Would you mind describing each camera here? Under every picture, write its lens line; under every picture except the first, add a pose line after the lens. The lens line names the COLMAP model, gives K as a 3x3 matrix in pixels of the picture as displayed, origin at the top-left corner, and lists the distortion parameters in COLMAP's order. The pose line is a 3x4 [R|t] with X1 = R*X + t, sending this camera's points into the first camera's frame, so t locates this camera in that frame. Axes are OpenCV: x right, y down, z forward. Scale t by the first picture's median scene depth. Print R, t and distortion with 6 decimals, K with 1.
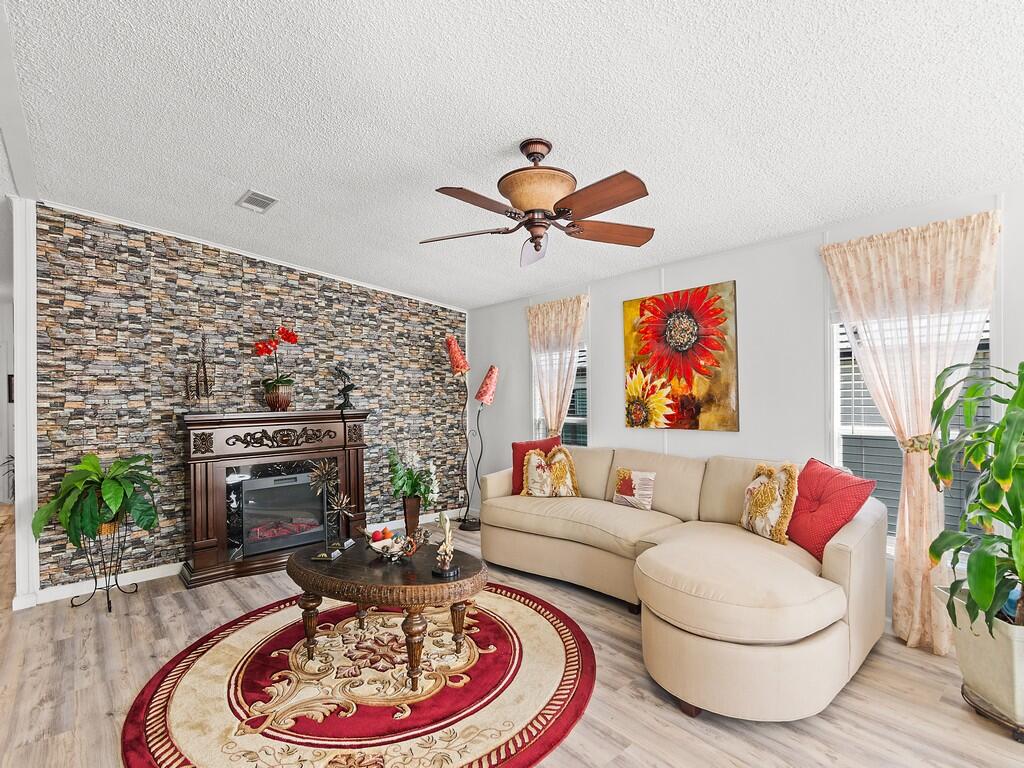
lens RADIAL K [[493.9, 0, 520.5], [0, 493.9, 395.2], [0, 0, 1]] dist [-0.002172, 0.000201]
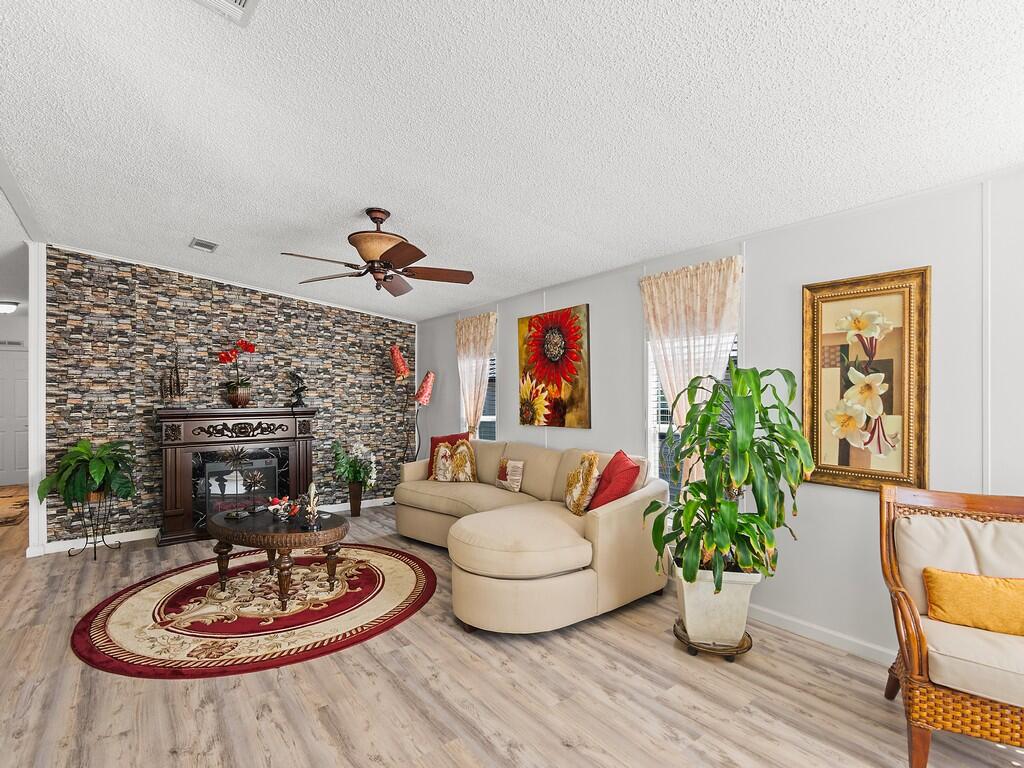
lens RADIAL K [[491.8, 0, 513.2], [0, 491.8, 397.4], [0, 0, 1]] dist [0.000751, 0.000007]
pose [[0.997826, 0.009578, -0.065199, 0.299998], [-0.009469, 0.999953, 0.001990, -0.003393], [0.065215, -0.001369, 0.997870, -0.193325]]
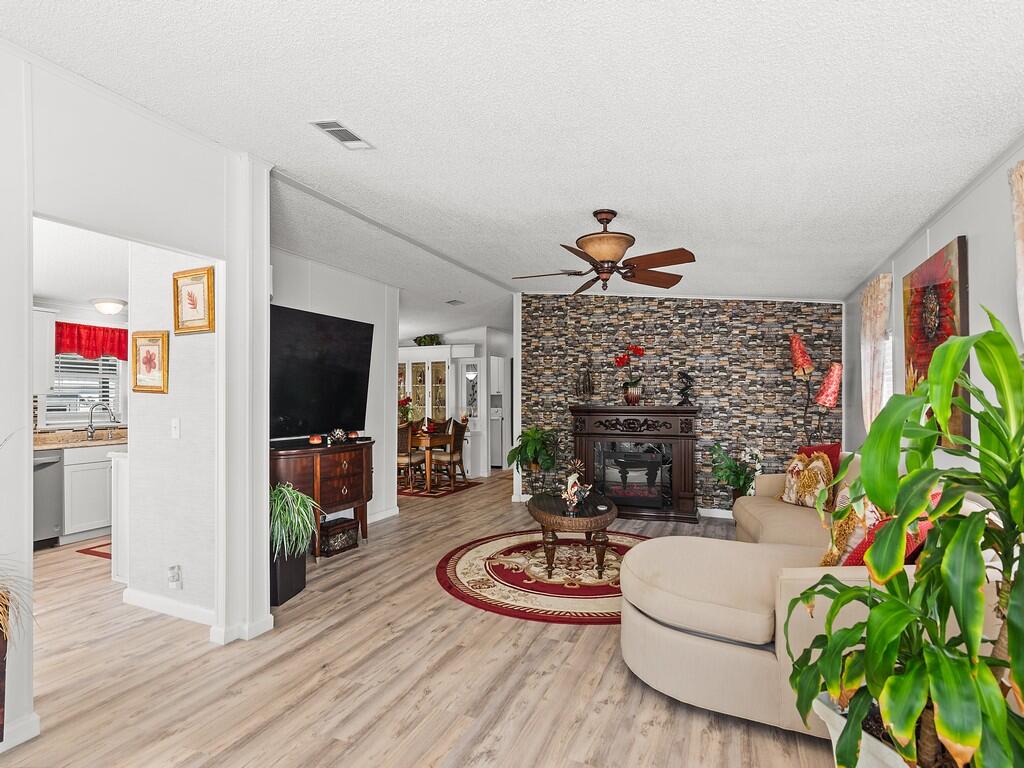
lens RADIAL K [[512.9, 0, 522.8], [0, 512.9, 394.6], [0, 0, 1]] dist [0.001434, 0.000246]
pose [[0.441265, 0.008251, -0.897339, 0.736739], [-0.003495, 0.999966, 0.007476, -0.009291], [0.897370, -0.000162, 0.441279, 0.107693]]
